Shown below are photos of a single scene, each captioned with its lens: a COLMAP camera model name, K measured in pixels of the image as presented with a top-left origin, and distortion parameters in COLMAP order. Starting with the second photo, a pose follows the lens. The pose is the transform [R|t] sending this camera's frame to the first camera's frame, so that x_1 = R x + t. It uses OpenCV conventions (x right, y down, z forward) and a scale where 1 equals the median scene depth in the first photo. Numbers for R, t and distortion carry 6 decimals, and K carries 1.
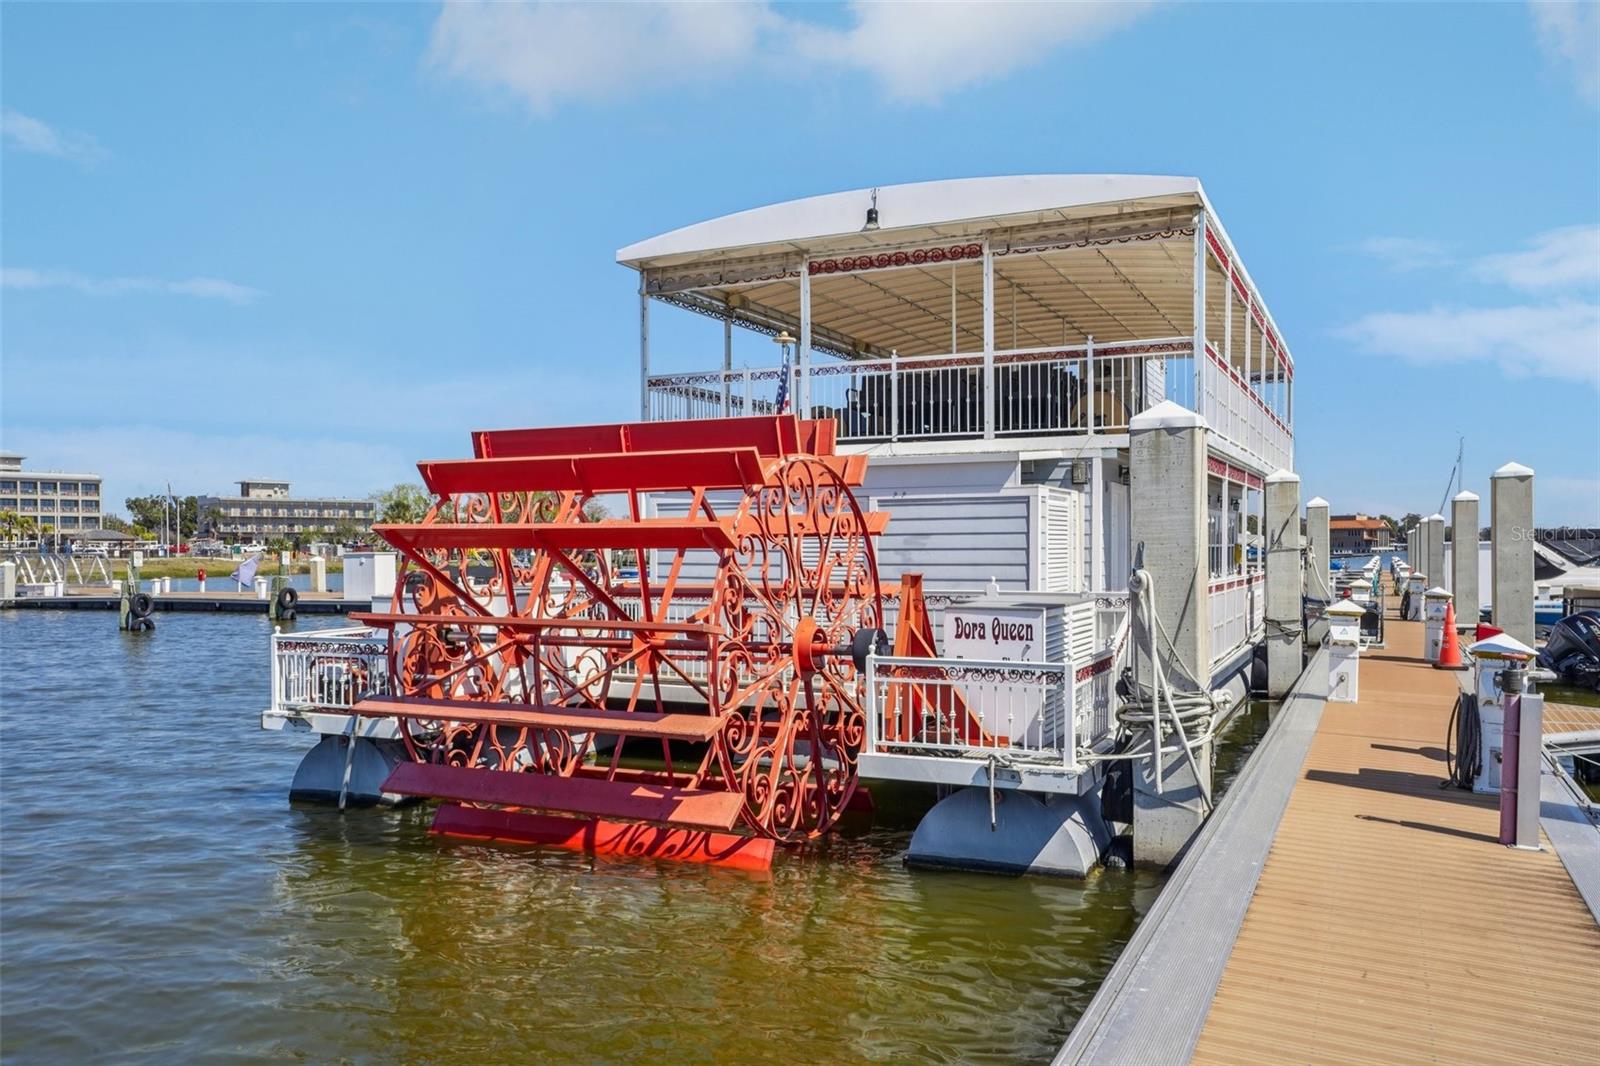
lens RADIAL K [[1259.2, 0, 796.9], [0, 1259.2, 544.8], [0, 0, 1]] dist [-0.067877, -0.000710]
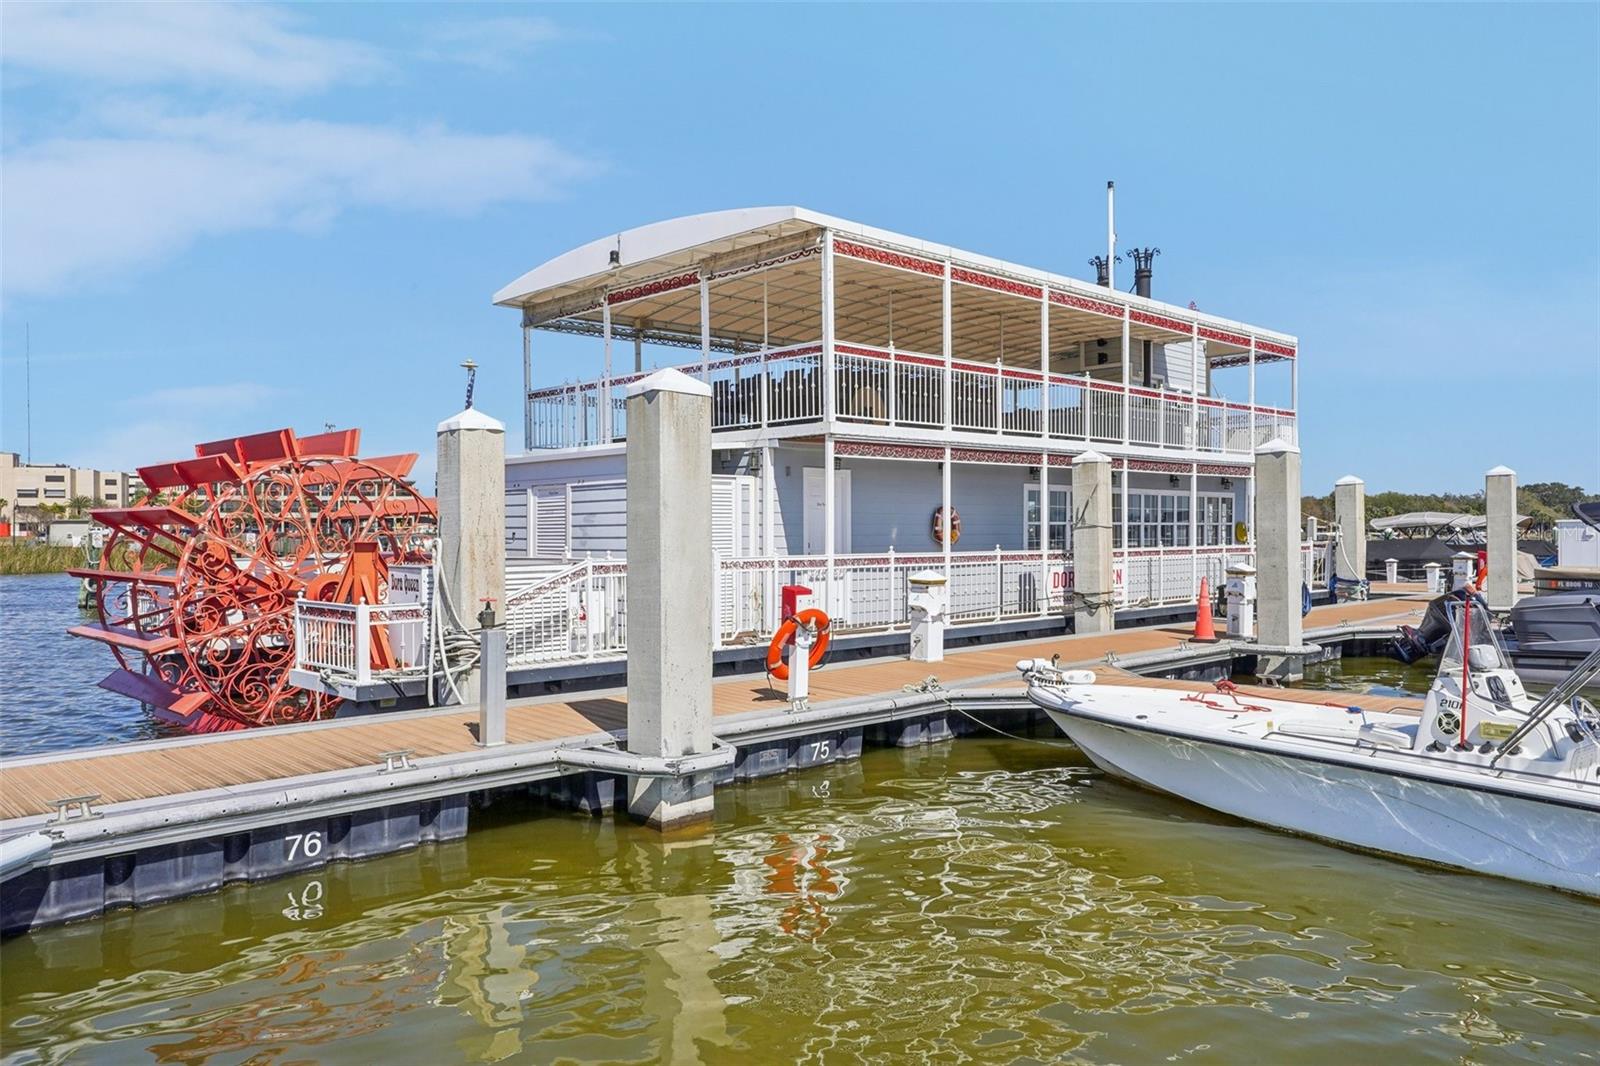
lens RADIAL K [[1178.5, 0, 802.0], [0, 1178.5, 523.0], [0, 0, 1]] dist [-0.006019, -0.000794]
pose [[0.942001, -0.003337, -0.335593, 0.618372], [0.002120, 0.999990, -0.003992, 0.005627], [0.335603, 0.003048, 0.941998, -0.031737]]
